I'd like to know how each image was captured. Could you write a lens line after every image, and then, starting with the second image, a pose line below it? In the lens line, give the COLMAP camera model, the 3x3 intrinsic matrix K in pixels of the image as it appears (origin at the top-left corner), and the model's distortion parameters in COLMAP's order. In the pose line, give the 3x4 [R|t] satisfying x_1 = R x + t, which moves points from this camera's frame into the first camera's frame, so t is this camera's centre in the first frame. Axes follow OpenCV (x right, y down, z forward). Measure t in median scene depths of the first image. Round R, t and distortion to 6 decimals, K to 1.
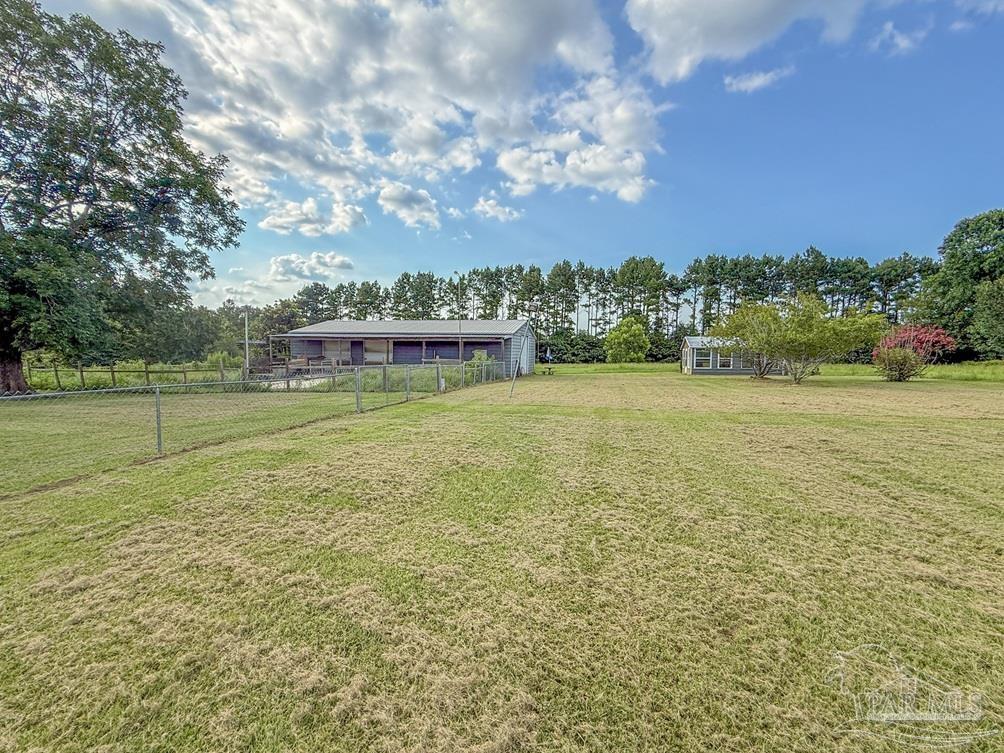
lens RADIAL K [[402.7, 0, 503.4], [0, 402.7, 374.1], [0, 0, 1]] dist [-0.002152, -0.000199]
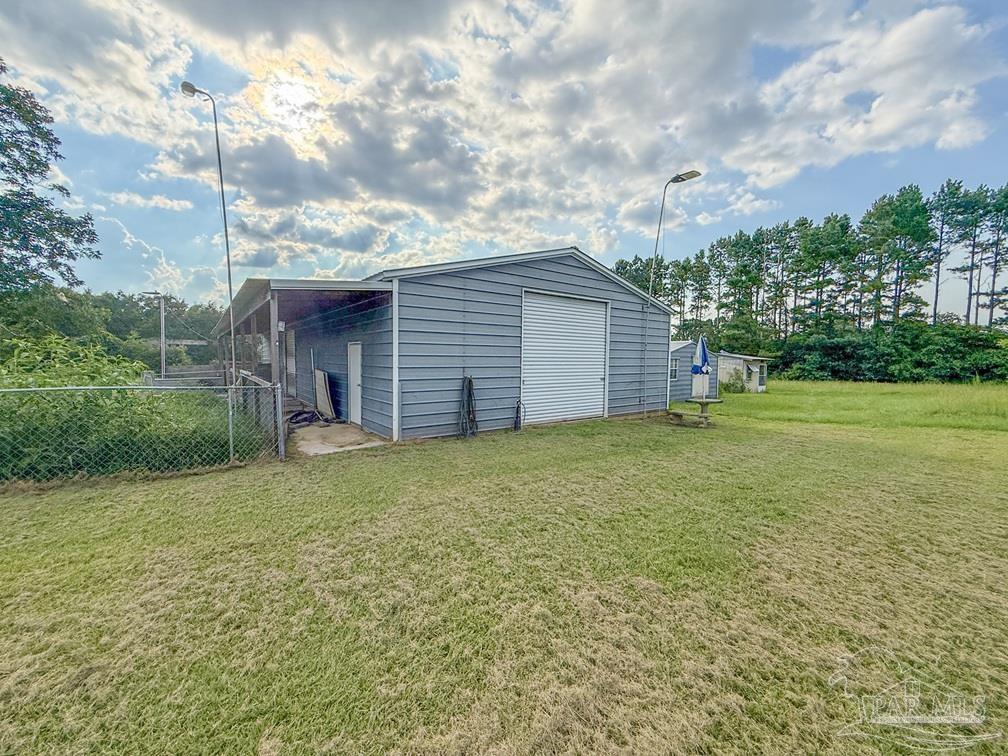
lens RADIAL K [[404.3, 0, 487.8], [0, 404.3, 381.5], [0, 0, 1]] dist [-0.002152, -0.000199]
pose [[0.781665, 0.027300, -0.623101, 0.057673], [-0.027738, 0.999575, 0.008997, -0.013903], [0.623082, 0.010251, 0.782090, 0.230343]]
